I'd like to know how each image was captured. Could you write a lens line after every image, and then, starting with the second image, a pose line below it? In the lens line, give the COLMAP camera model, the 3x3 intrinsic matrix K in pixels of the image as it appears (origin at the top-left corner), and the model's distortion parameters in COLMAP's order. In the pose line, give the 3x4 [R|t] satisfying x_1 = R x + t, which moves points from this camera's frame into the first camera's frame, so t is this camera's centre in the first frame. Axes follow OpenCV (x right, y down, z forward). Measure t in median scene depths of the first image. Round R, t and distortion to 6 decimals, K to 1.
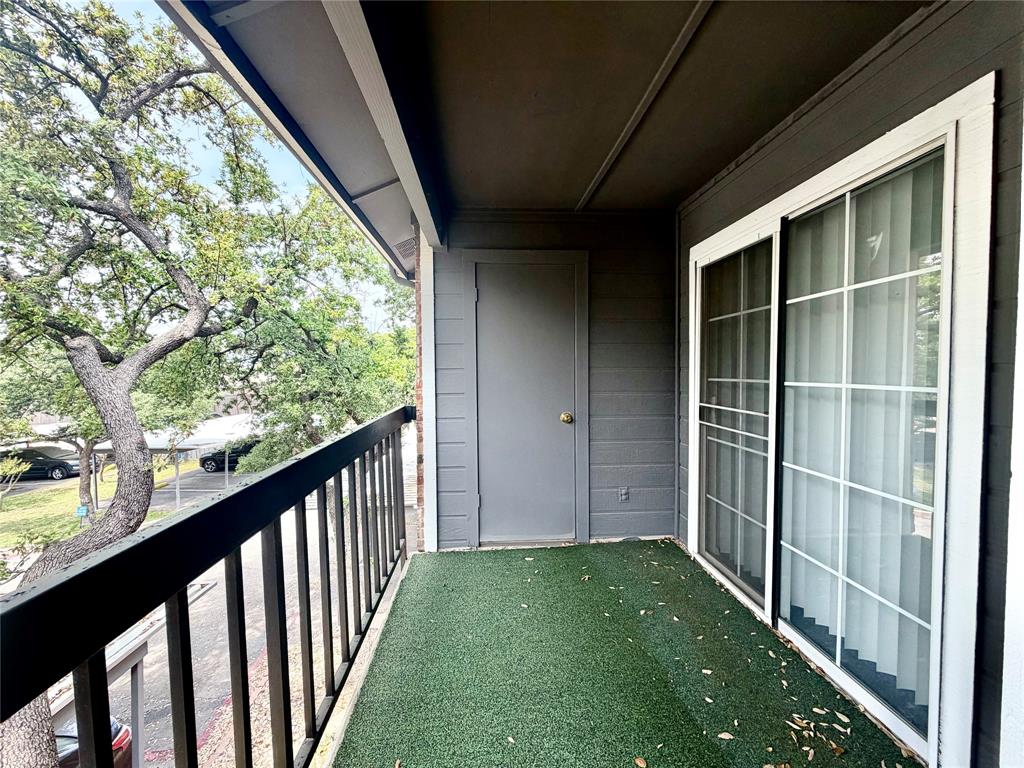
lens RADIAL K [[407.9, 0, 508.5], [0, 407.9, 386.8], [0, 0, 1]] dist [-0.000585, 0.000004]
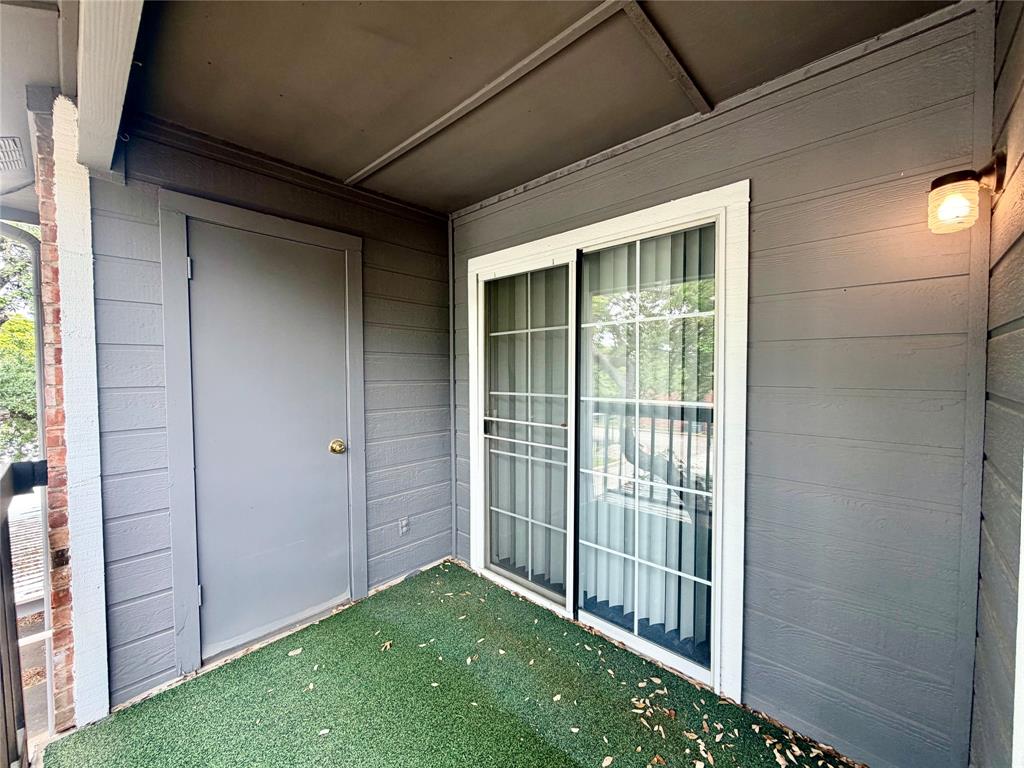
lens RADIAL K [[407.9, 0, 509.7], [0, 407.9, 385.6], [0, 0, 1]] dist [-0.000585, 0.000004]
pose [[0.728574, -0.020034, 0.684674, -0.165238], [0.026976, 0.999636, 0.000545, -0.035625], [-0.684436, 0.018073, 0.728849, 0.232023]]
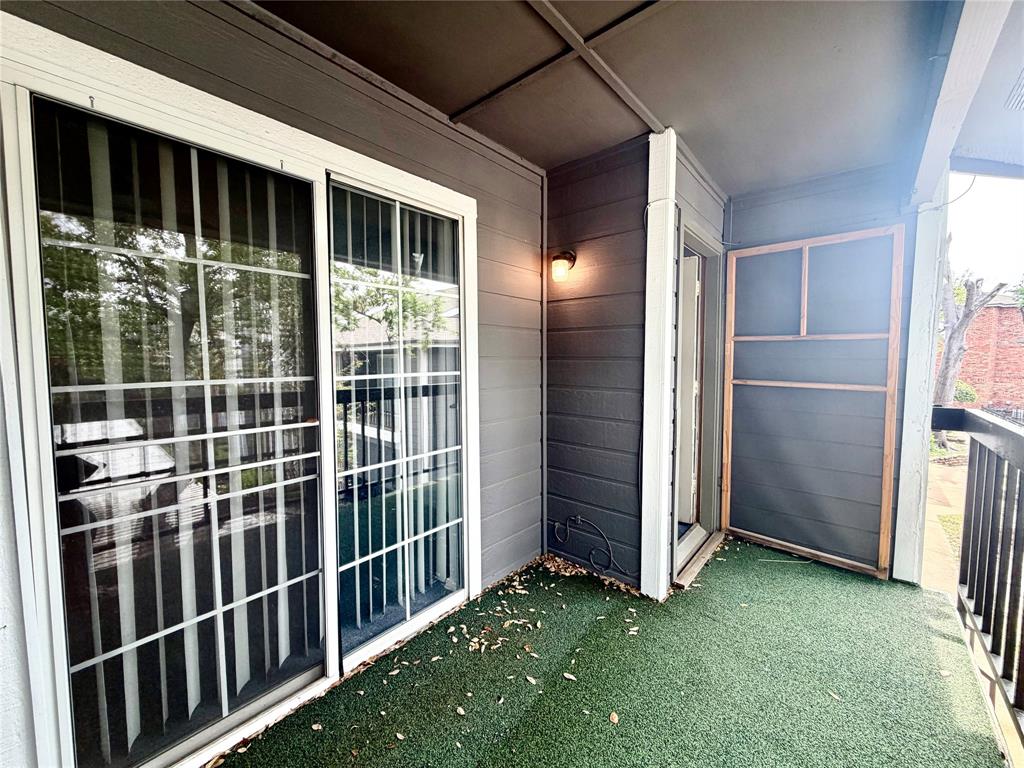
lens RADIAL K [[407.9, 0, 510.8], [0, 407.9, 383.0], [0, 0, 1]] dist [-0.000585, 0.000004]
pose [[-0.708646, -0.030894, 0.704887, -0.112246], [0.045117, 0.995012, 0.088967, -0.040233], [-0.704120, 0.094848, -0.703718, 0.965140]]
